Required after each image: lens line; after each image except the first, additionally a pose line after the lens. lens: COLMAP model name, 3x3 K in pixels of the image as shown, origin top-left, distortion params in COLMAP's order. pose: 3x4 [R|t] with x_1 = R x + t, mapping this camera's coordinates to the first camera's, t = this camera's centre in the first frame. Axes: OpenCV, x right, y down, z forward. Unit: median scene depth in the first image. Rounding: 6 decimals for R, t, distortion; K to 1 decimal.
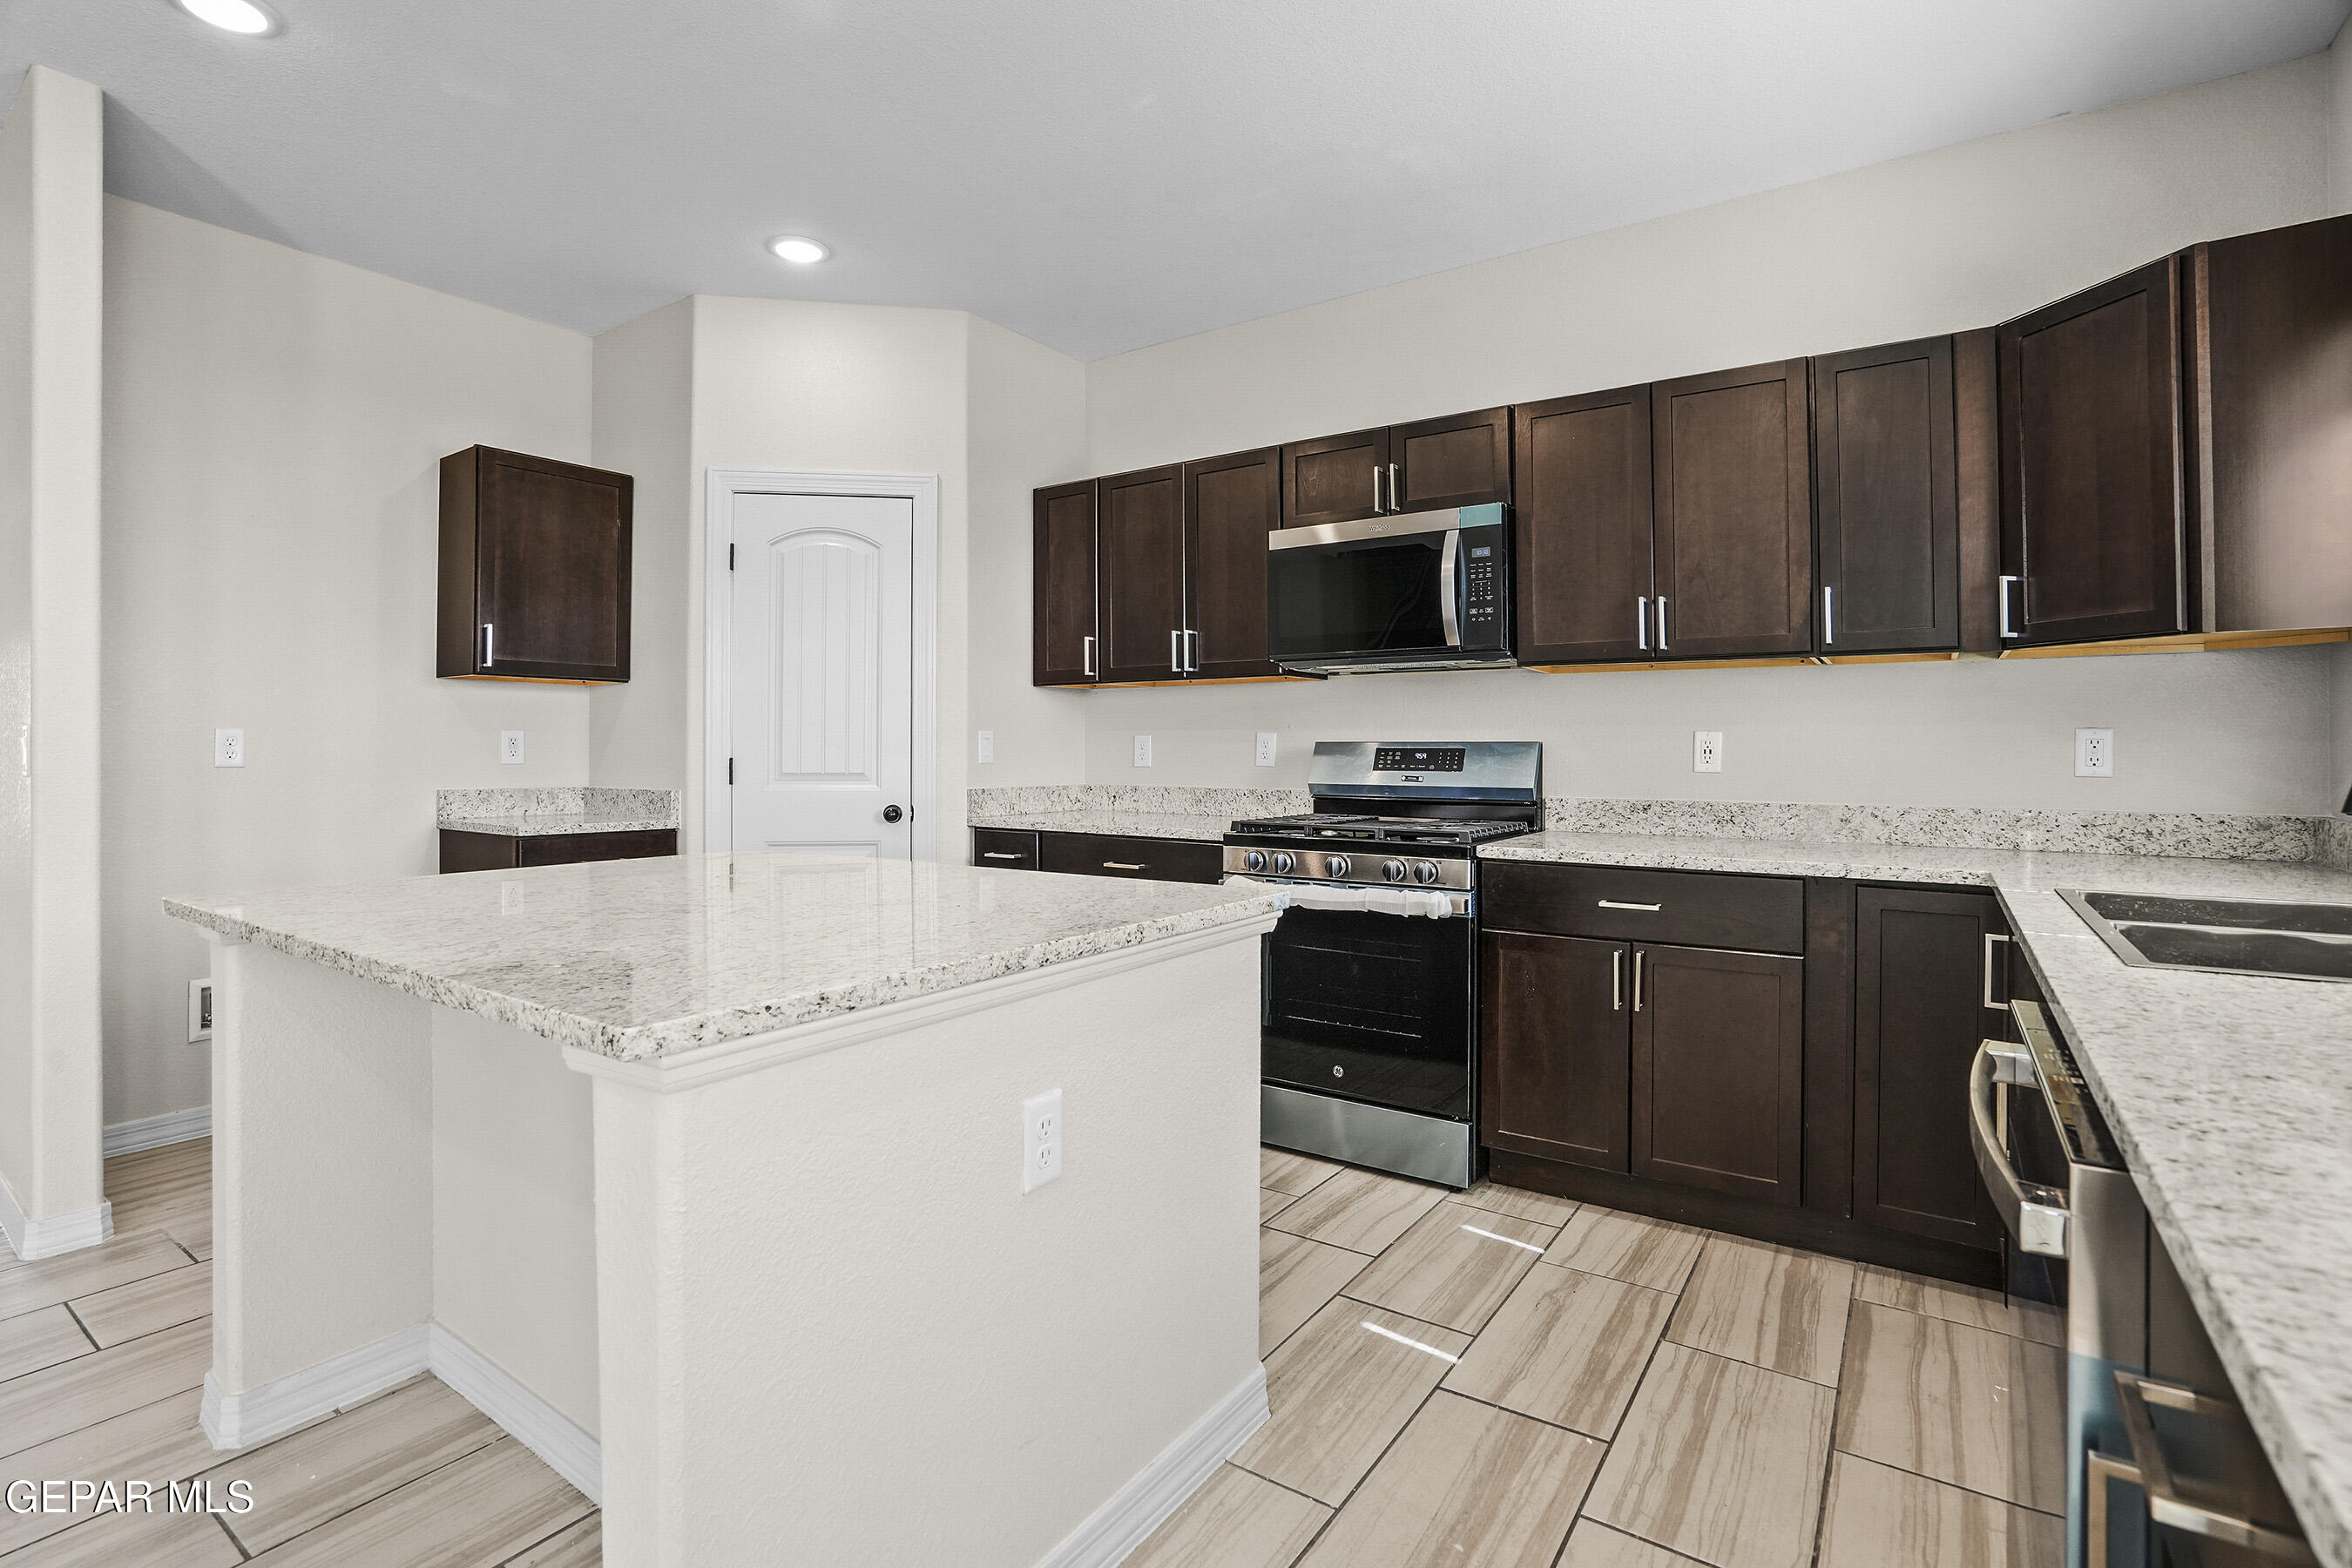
lens RADIAL K [[1095.6, 0, 1190.8], [0, 1095.6, 746.3], [0, 0, 1]] dist [-0.011078, -0.003009]
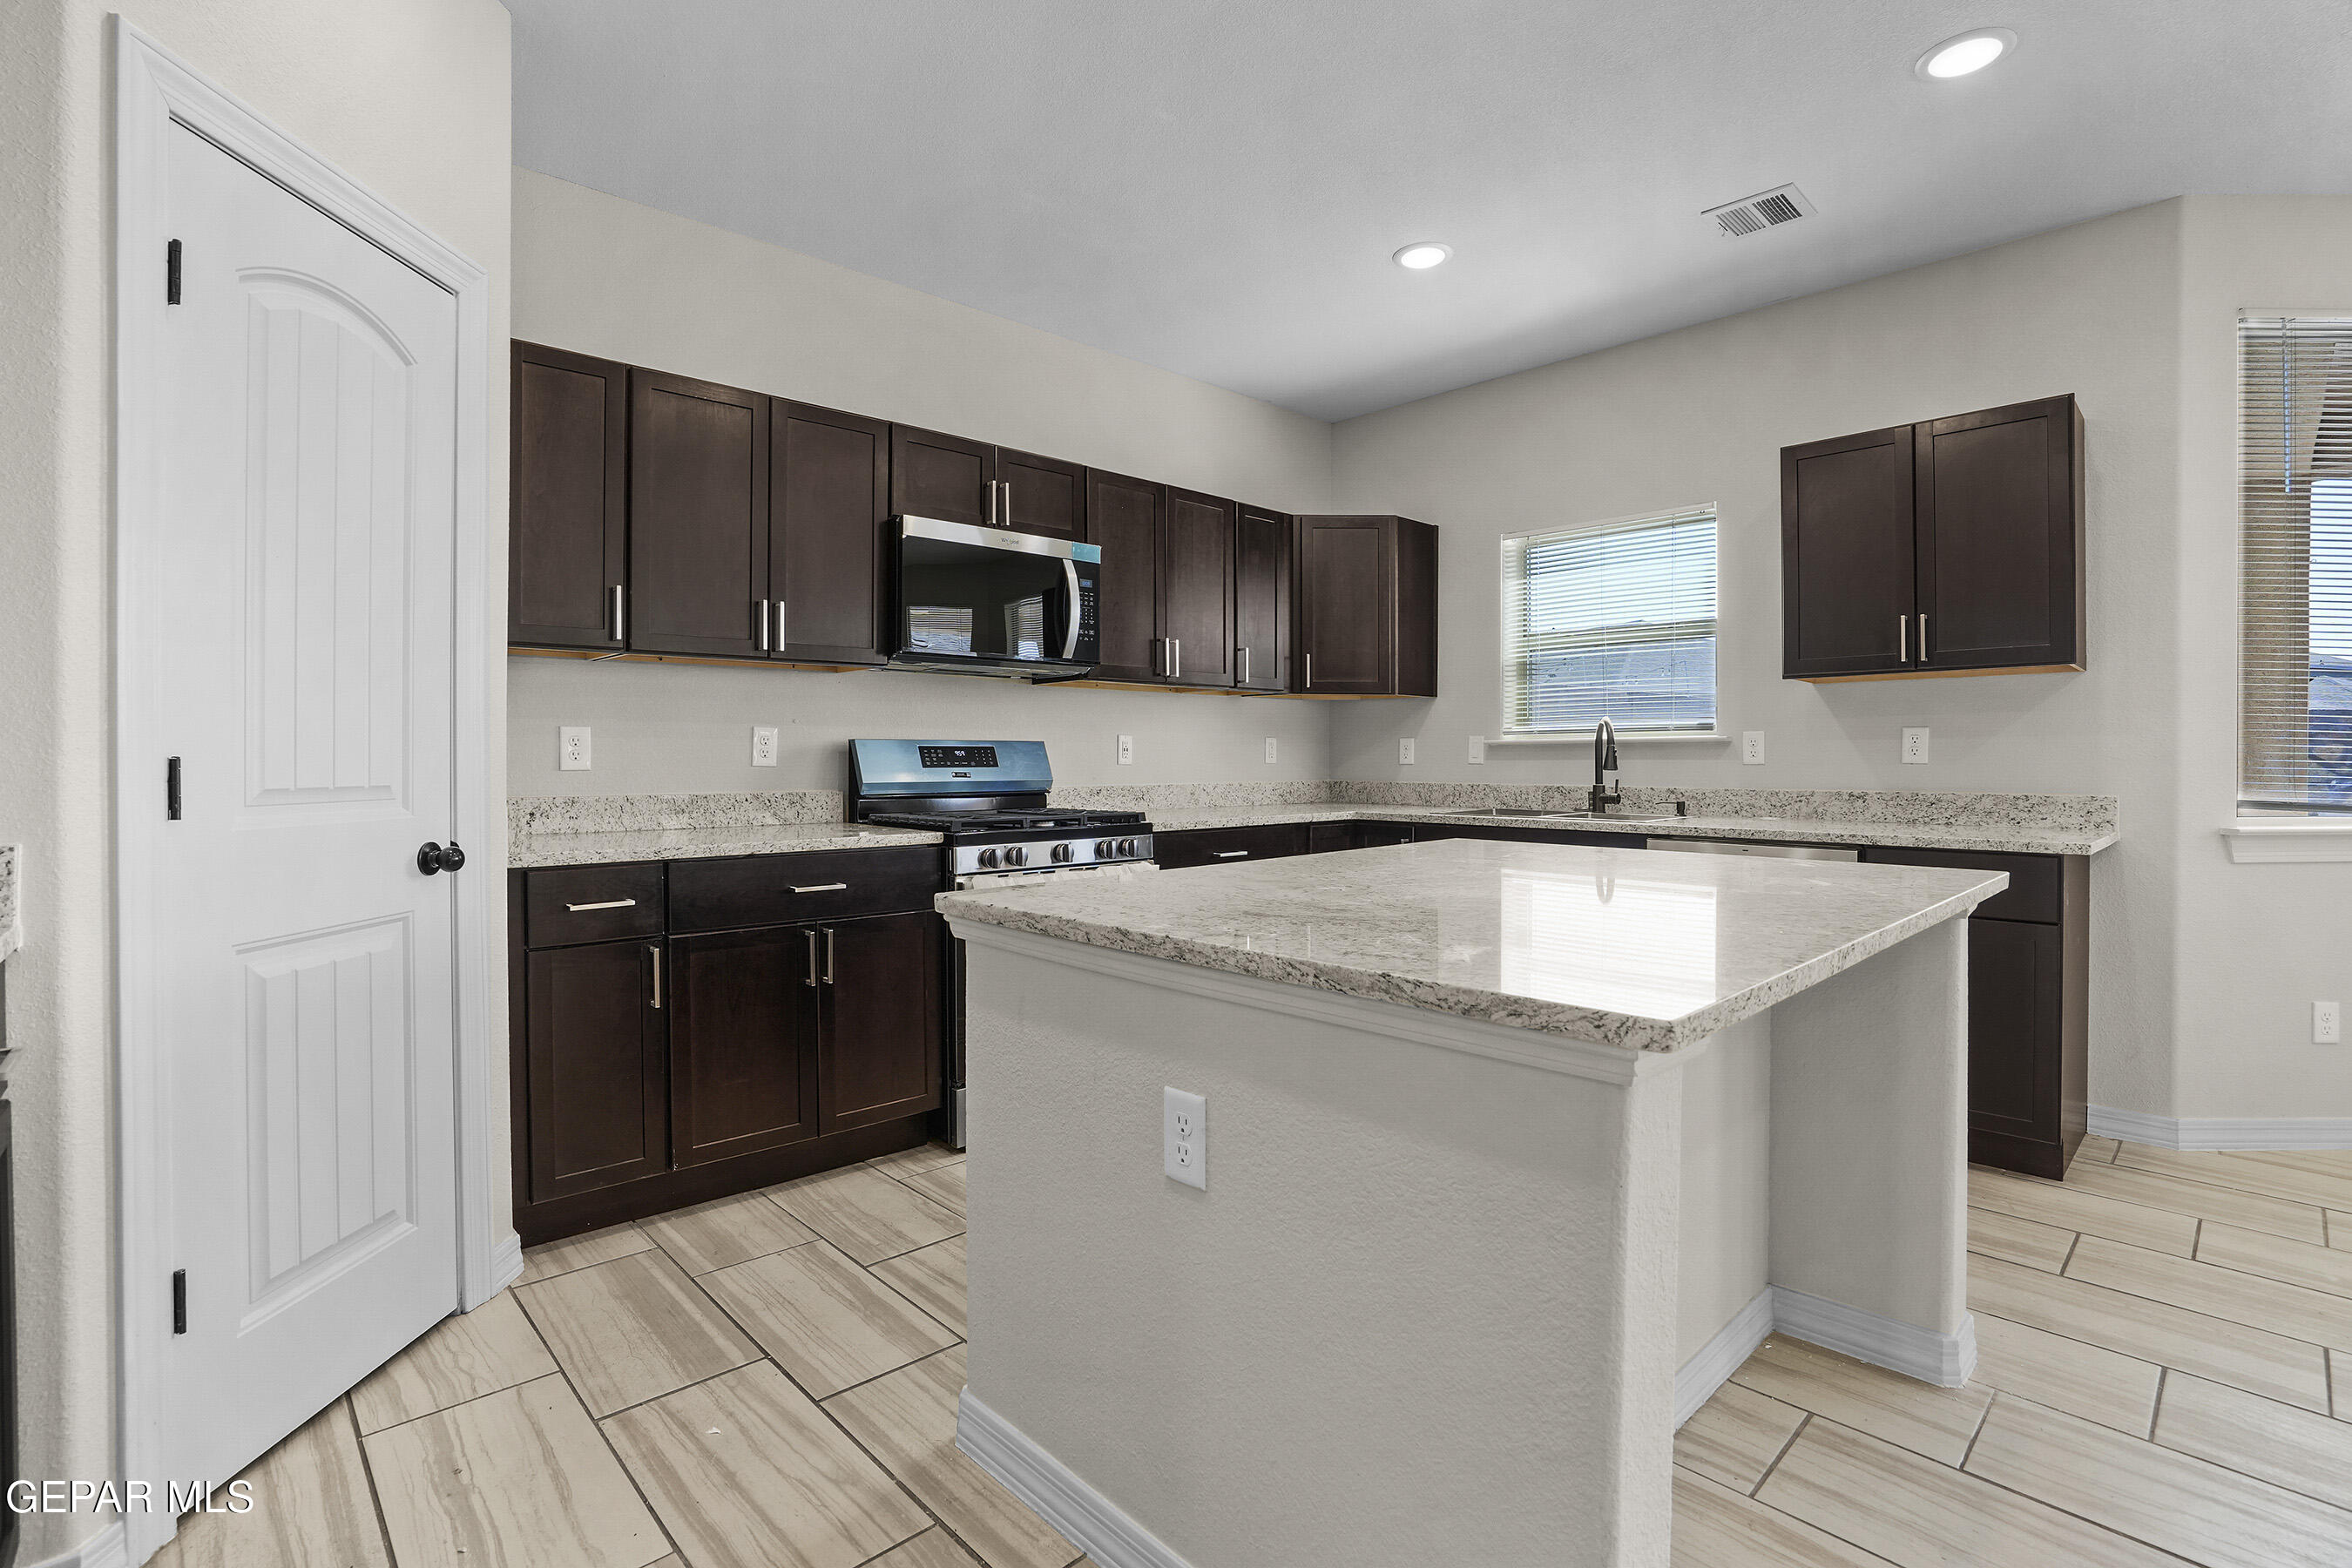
lens RADIAL K [[1095.6, 0, 1167.7], [0, 1095.6, 760.7], [0, 0, 1]] dist [-0.011078, -0.003009]
pose [[0.212189, -0.004584, 0.977218, -0.790232], [-0.001367, 0.999987, 0.004987, 0.010274], [-0.977228, -0.002394, 0.212180, 0.575992]]
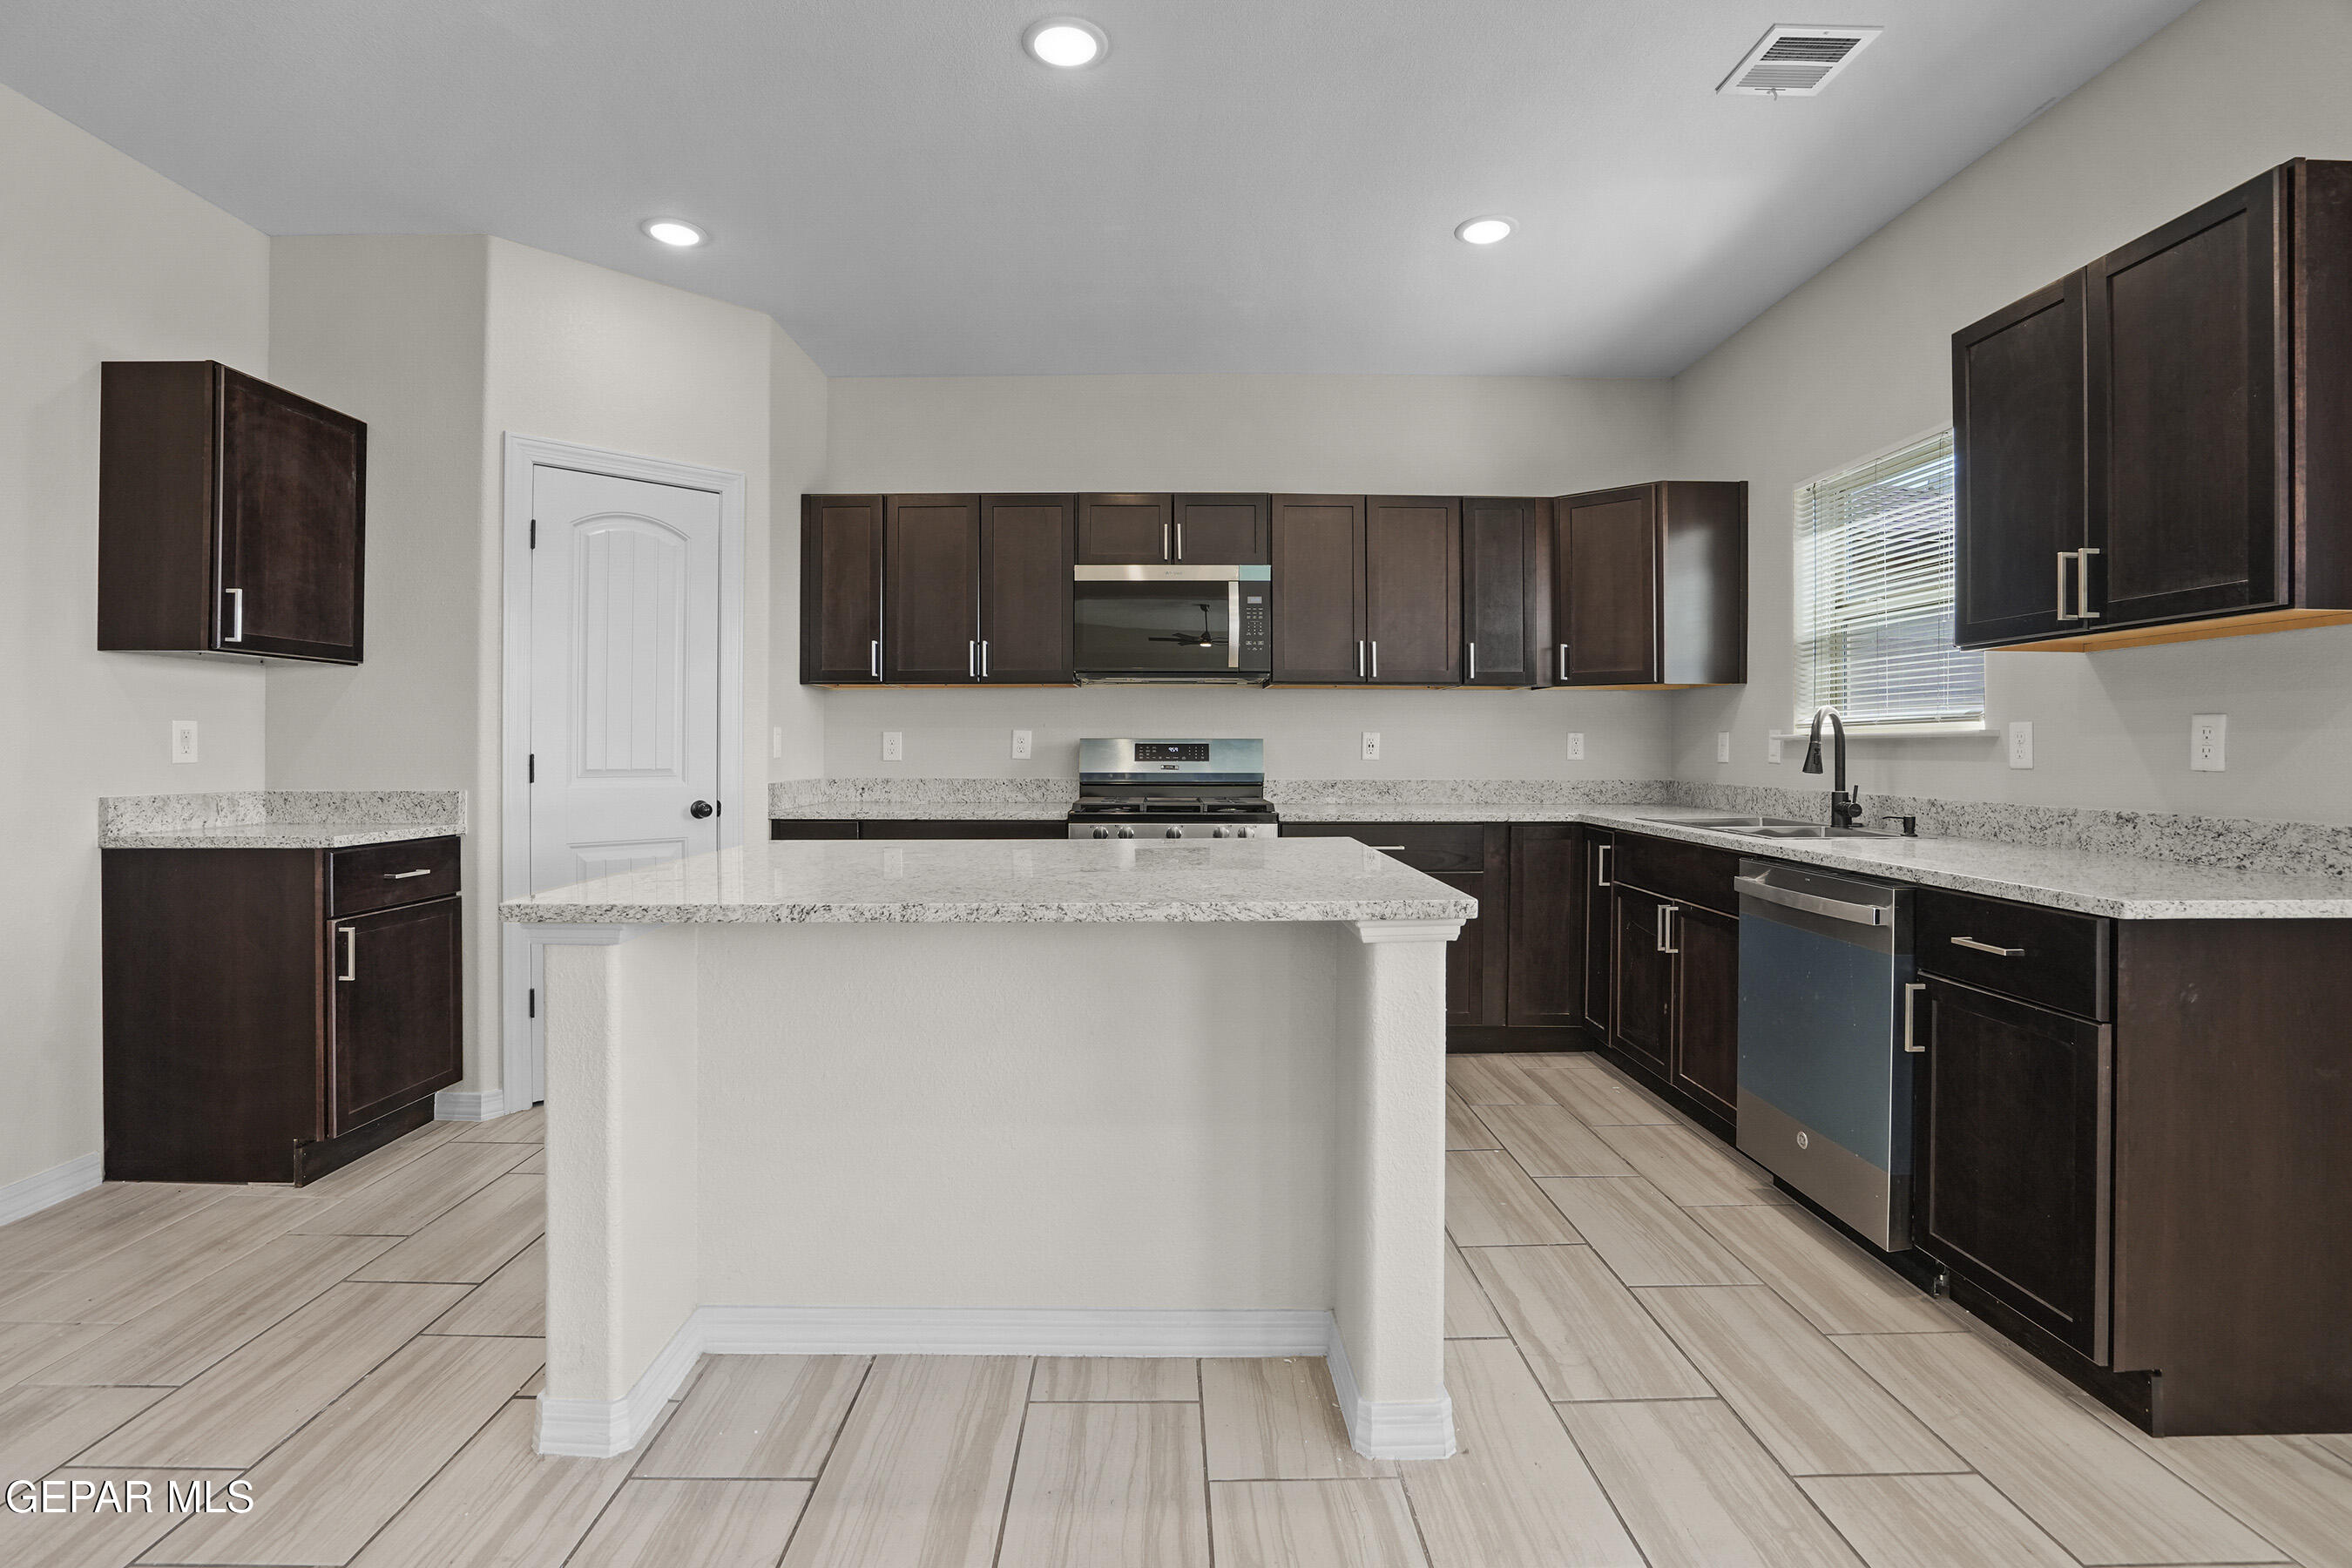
lens RADIAL K [[1095.6, 0, 1161.9], [0, 1095.6, 749.7], [0, 0, 1]] dist [-0.011078, -0.003009]
pose [[0.820068, -0.002684, 0.572259, -0.538769], [-0.001049, 0.999980, 0.006193, 0.000969], [-0.572265, -0.005679, 0.820049, -0.049497]]
